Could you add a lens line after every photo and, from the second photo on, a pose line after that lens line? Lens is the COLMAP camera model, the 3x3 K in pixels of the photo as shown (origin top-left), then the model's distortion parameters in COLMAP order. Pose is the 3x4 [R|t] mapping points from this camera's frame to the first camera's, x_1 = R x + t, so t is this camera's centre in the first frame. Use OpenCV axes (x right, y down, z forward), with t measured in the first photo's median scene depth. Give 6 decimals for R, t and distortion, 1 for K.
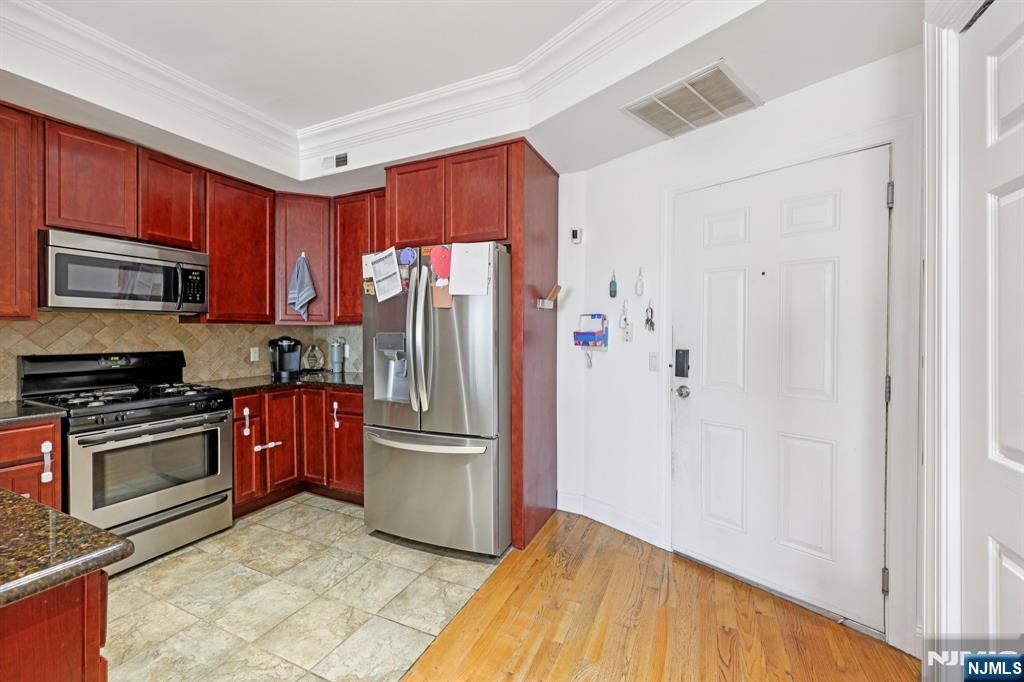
lens RADIAL K [[411.1, 0, 514.7], [0, 411.1, 335.1], [0, 0, 1]] dist [0.000245, -0.000159]
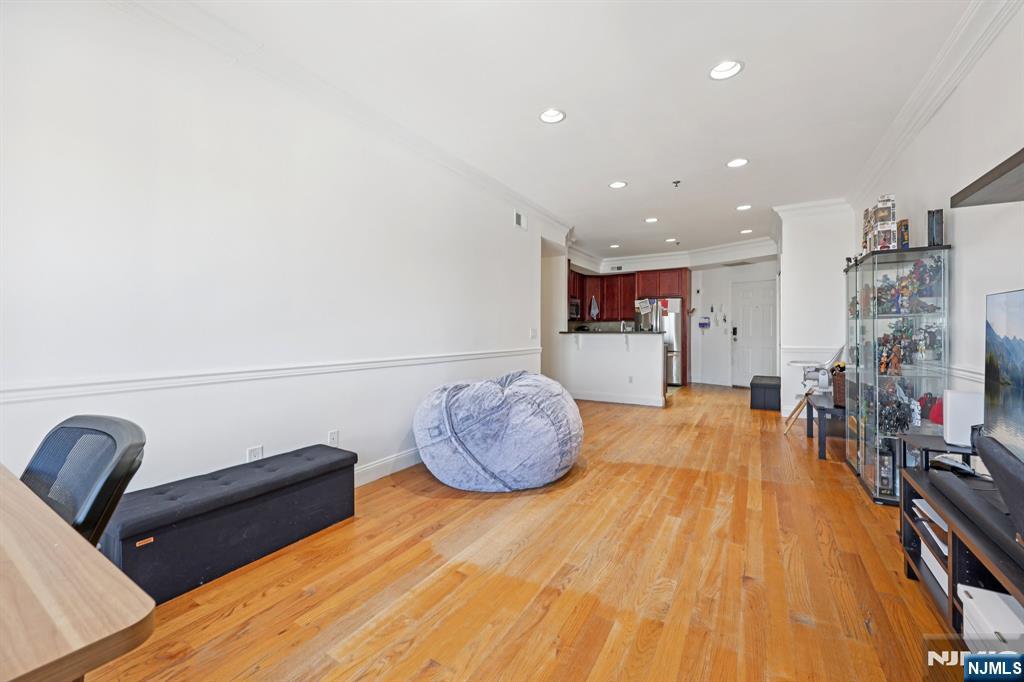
lens RADIAL K [[411.1, 0, 514.7], [0, 411.1, 335.1], [0, 0, 1]] dist [0.000245, -0.000159]
pose [[0.994175, -0.002432, -0.107753, -0.985949], [0.002707, 0.999993, 0.002409, 0.078159], [0.107747, -0.002687, 0.994175, -2.451267]]
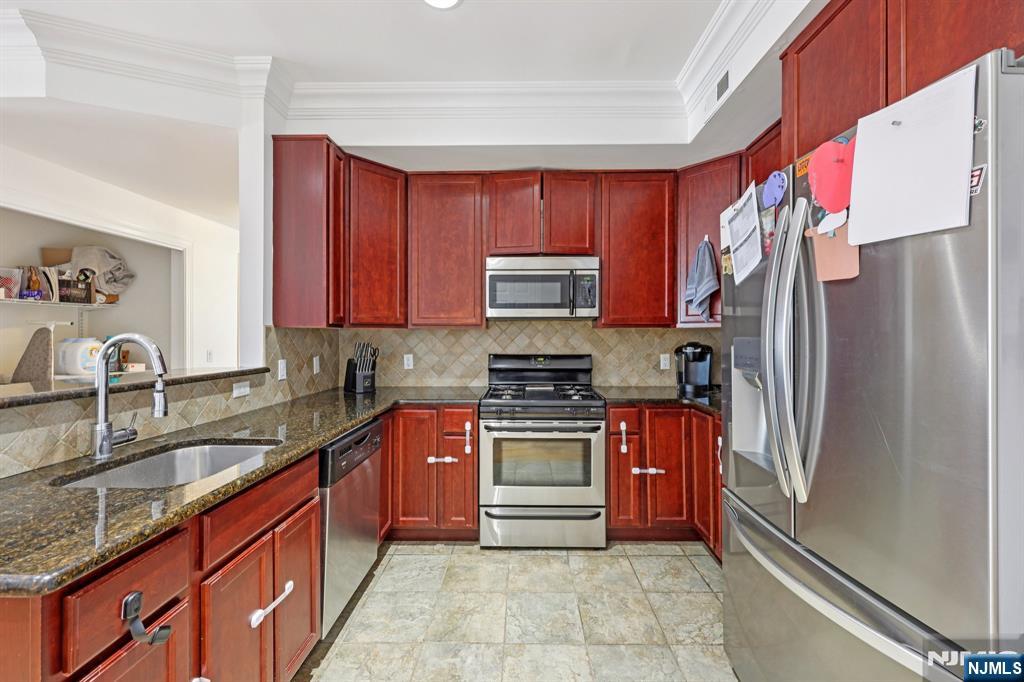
lens RADIAL K [[412.2, 0, 513.8], [0, 412.2, 336.7], [0, 0, 1]] dist [0.000777, -0.000013]
pose [[0.399667, -0.000589, -0.916660, 0.078494], [-0.006530, 0.999973, -0.003490, -0.003419], [0.916637, 0.007381, 0.399652, 0.463352]]
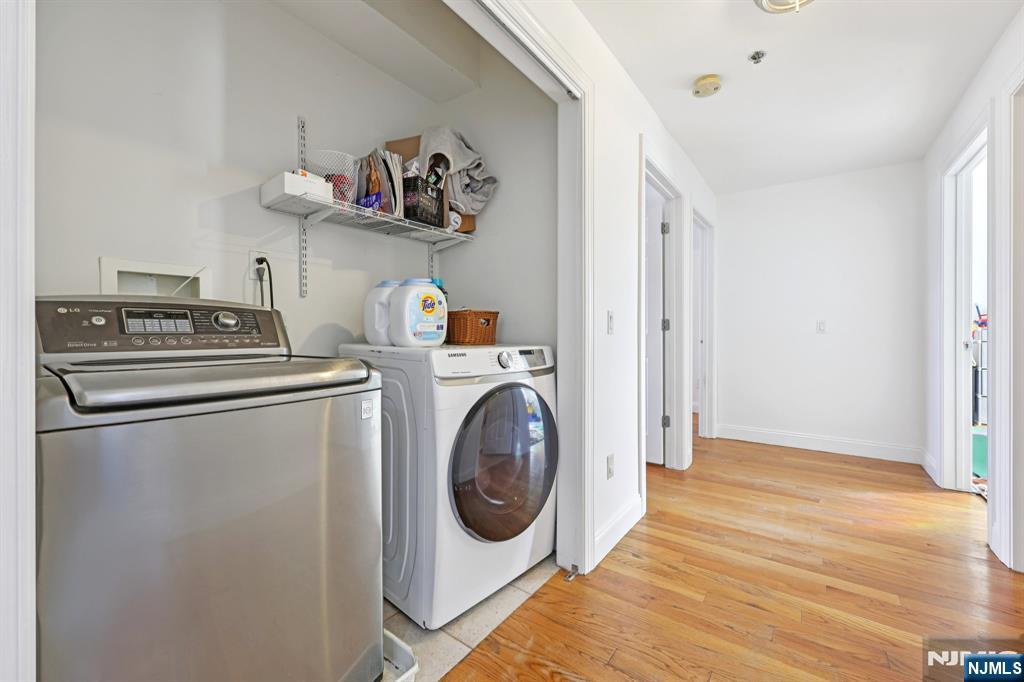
lens RADIAL K [[411.1, 0, 514.7], [0, 411.1, 335.1], [0, 0, 1]] dist [0.000245, -0.000159]
pose [[-0.198699, 0.000029, -0.980061, -1.023797], [-0.006850, 0.999976, 0.001418, 0.098783], [0.980037, 0.006995, -0.198694, 0.001958]]
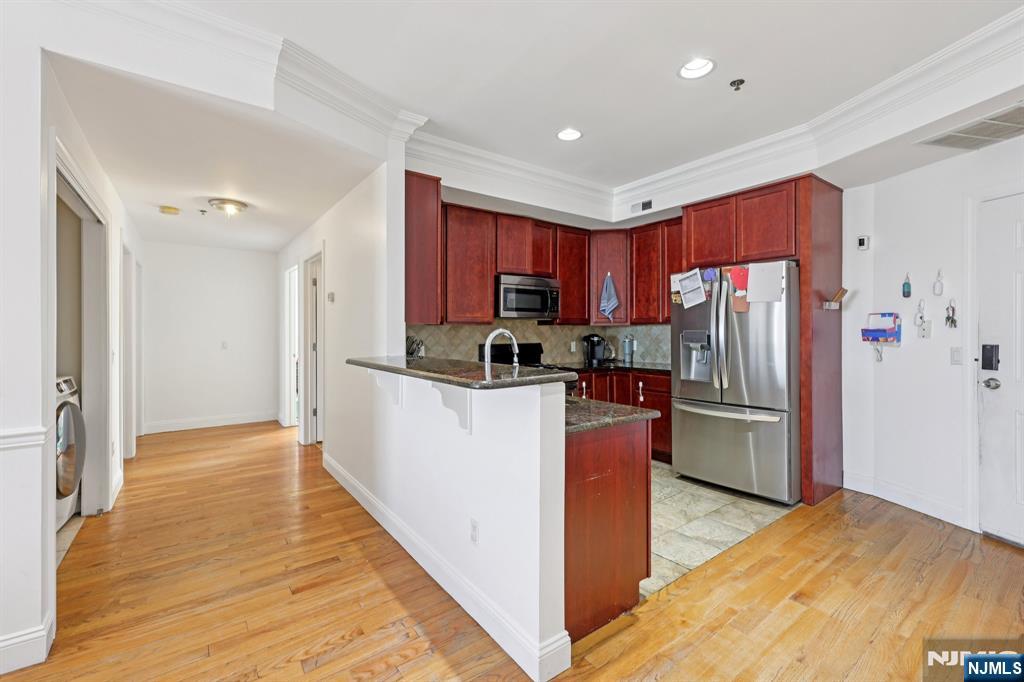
lens RADIAL K [[435.7, 0, 513.8], [0, 435.7, 330.2], [0, 0, 1]] dist [-0.001327, 0.000122]
pose [[0.875486, -0.005642, -0.483210, -0.123763], [0.001135, 0.999953, -0.009618, 0.005887], [0.483241, 0.007872, 0.875452, -0.547964]]
